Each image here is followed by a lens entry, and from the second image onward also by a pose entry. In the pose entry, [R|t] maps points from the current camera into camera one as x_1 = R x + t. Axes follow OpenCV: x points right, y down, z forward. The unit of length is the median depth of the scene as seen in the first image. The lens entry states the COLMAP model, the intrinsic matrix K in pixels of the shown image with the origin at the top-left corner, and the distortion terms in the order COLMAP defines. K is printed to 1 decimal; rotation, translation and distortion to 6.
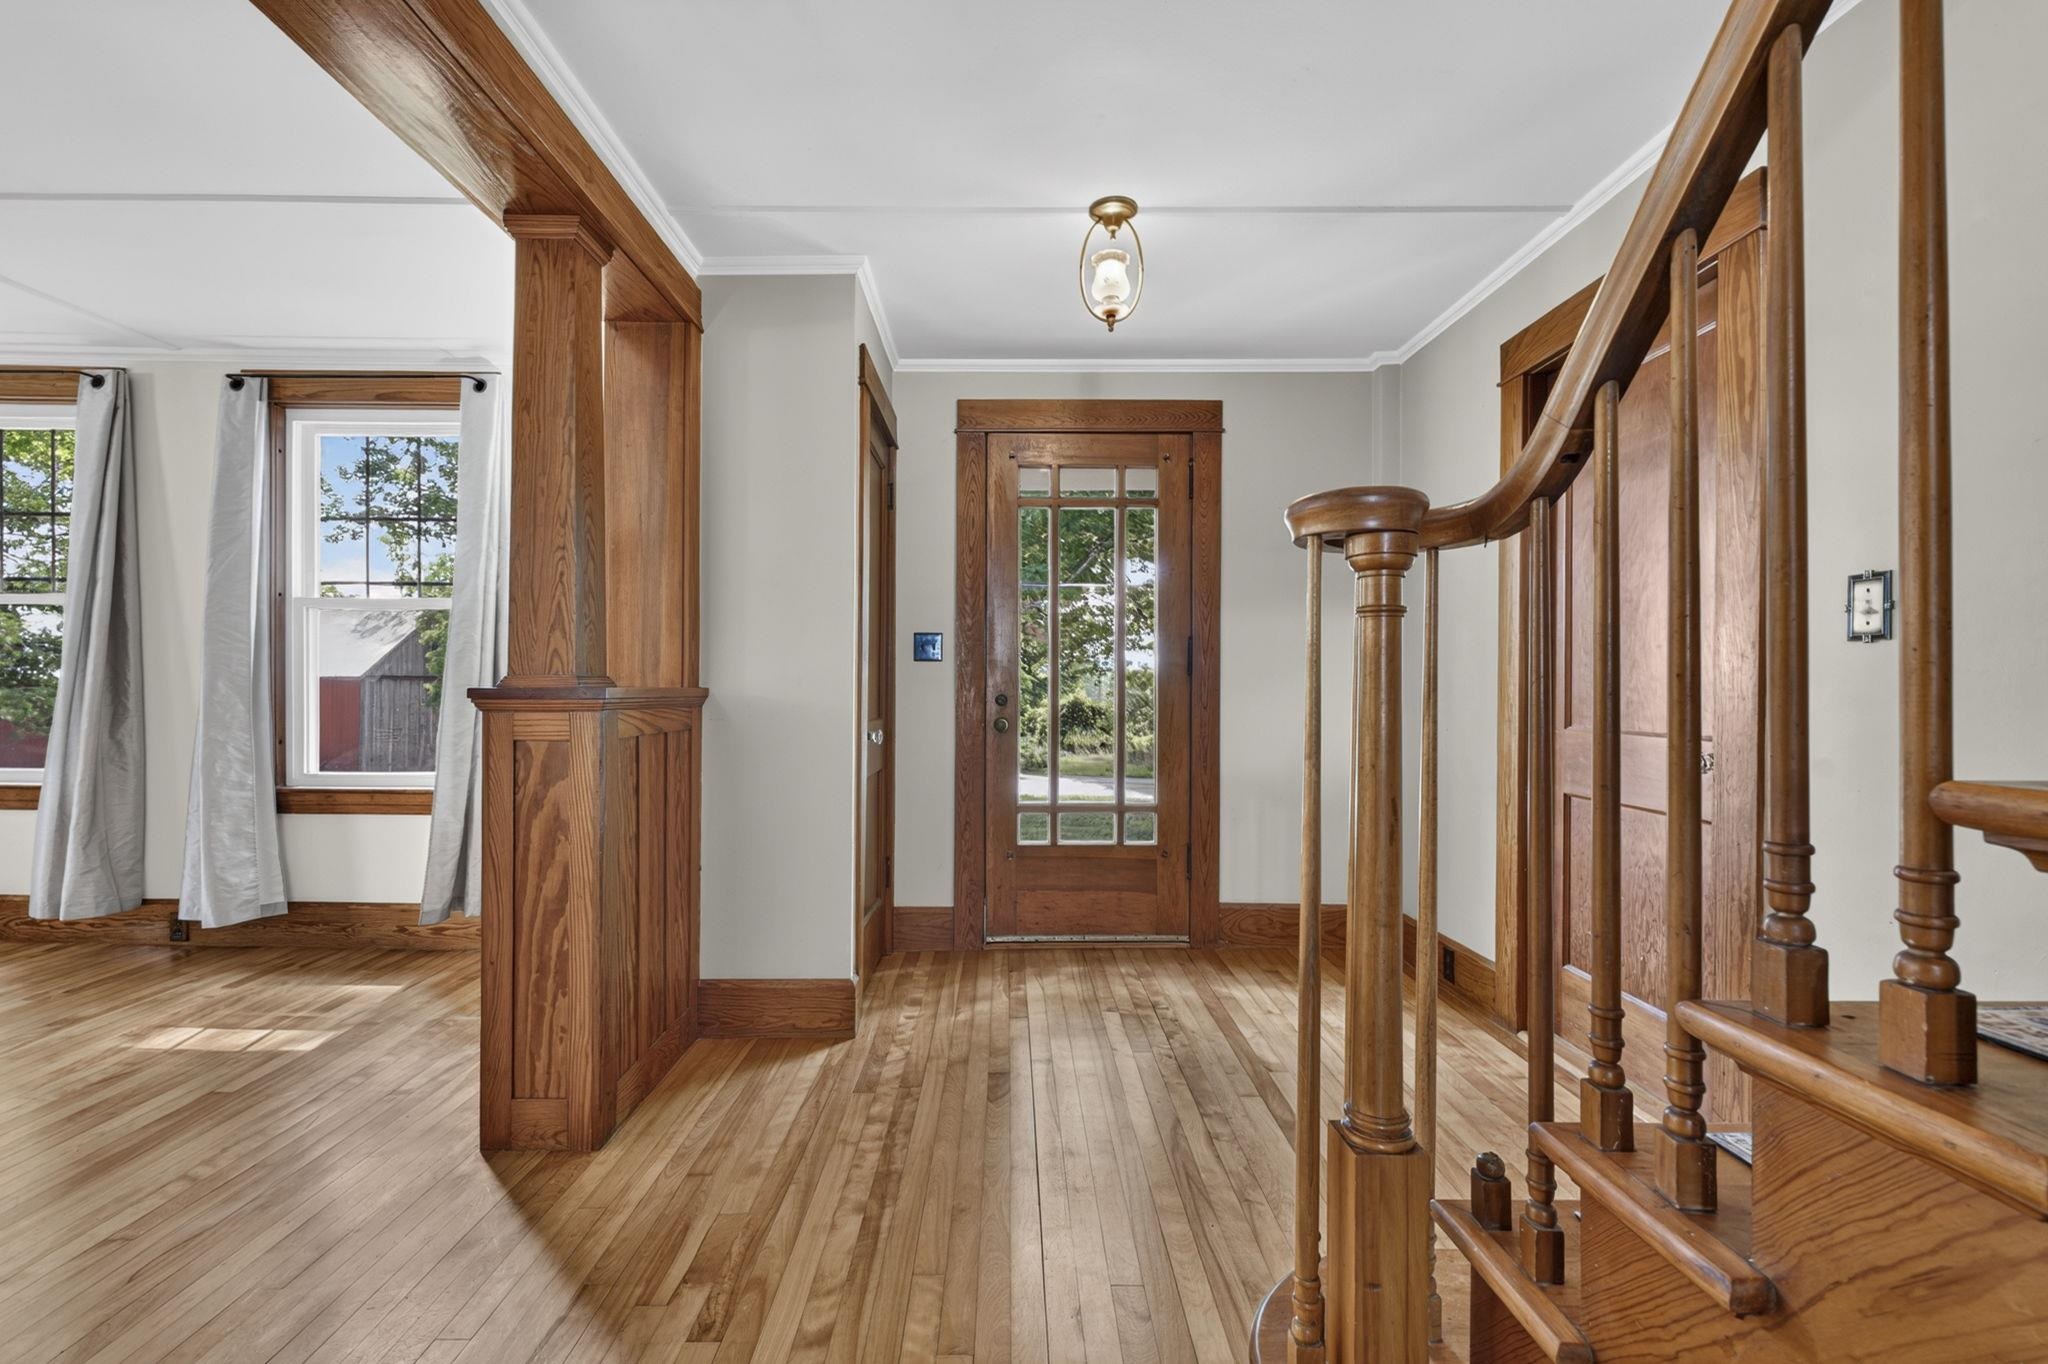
lens RADIAL K [[934.2, 0, 1015.7], [0, 934.2, 688.2], [0, 0, 1]] dist [-0.000240, 0.000046]
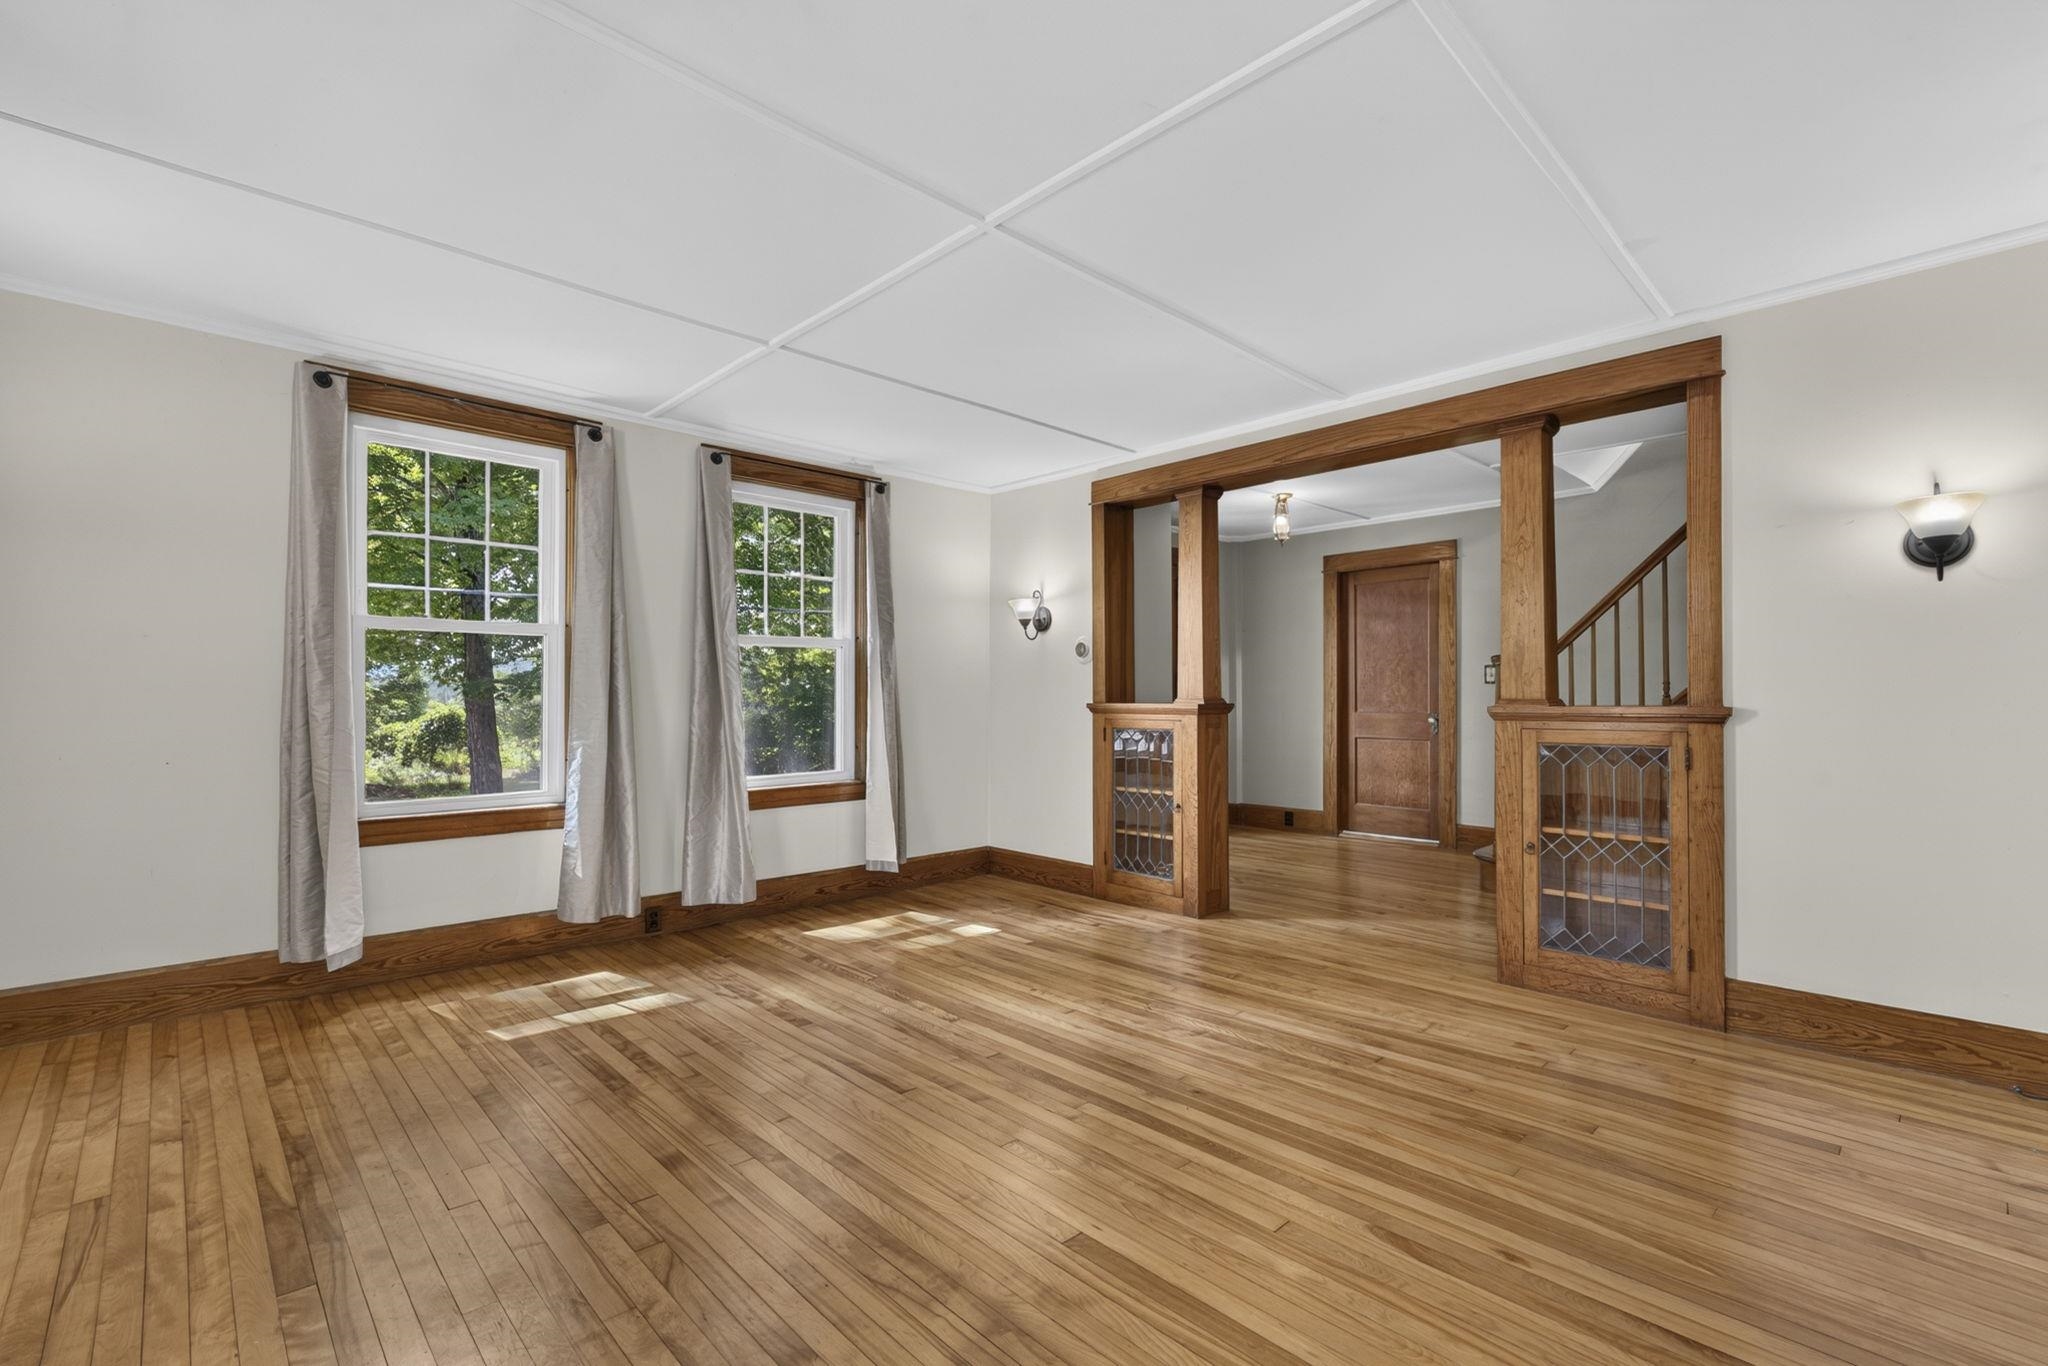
lens RADIAL K [[888.9, 0, 1031.4], [0, 888.9, 697.8], [0, 0, 1]] dist [0.001894, -0.000021]
pose [[0.721695, -0.011683, 0.692112, -1.672470], [0.010727, 0.999926, 0.005694, -0.020308], [-0.692128, 0.003315, 0.721767, -0.146234]]
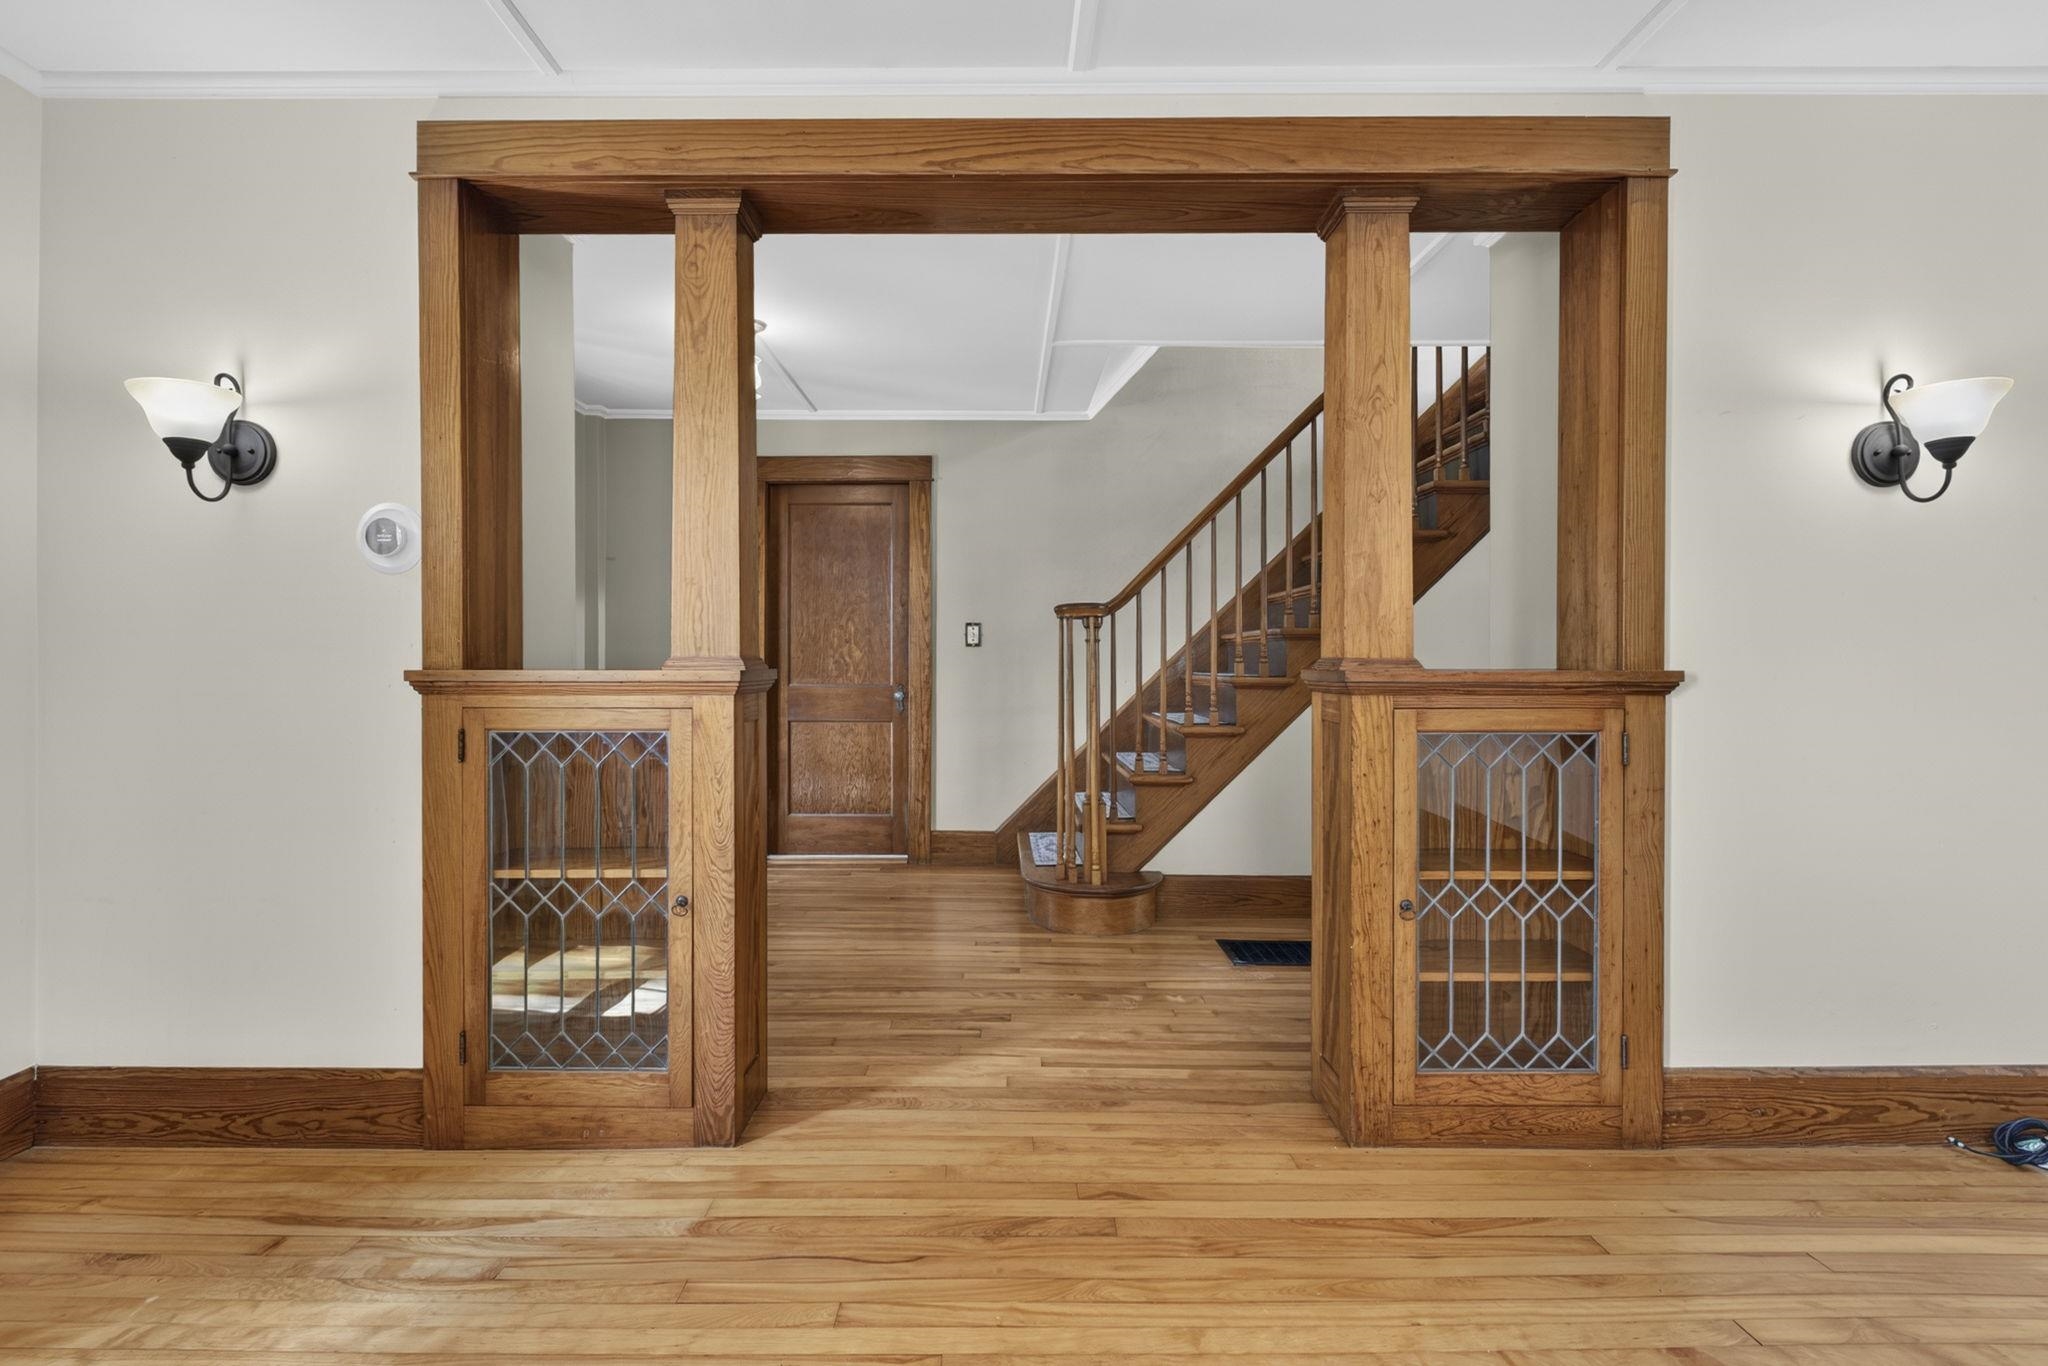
lens RADIAL K [[940.9, 0, 1042.7], [0, 940.9, 673.3], [0, 0, 1]] dist [0.016600, -0.010600]
pose [[0.012974, -0.015415, 0.999797, -1.183501], [0.003701, 0.999875, 0.015368, -0.007396], [-0.999909, 0.003501, 0.013029, 0.453202]]
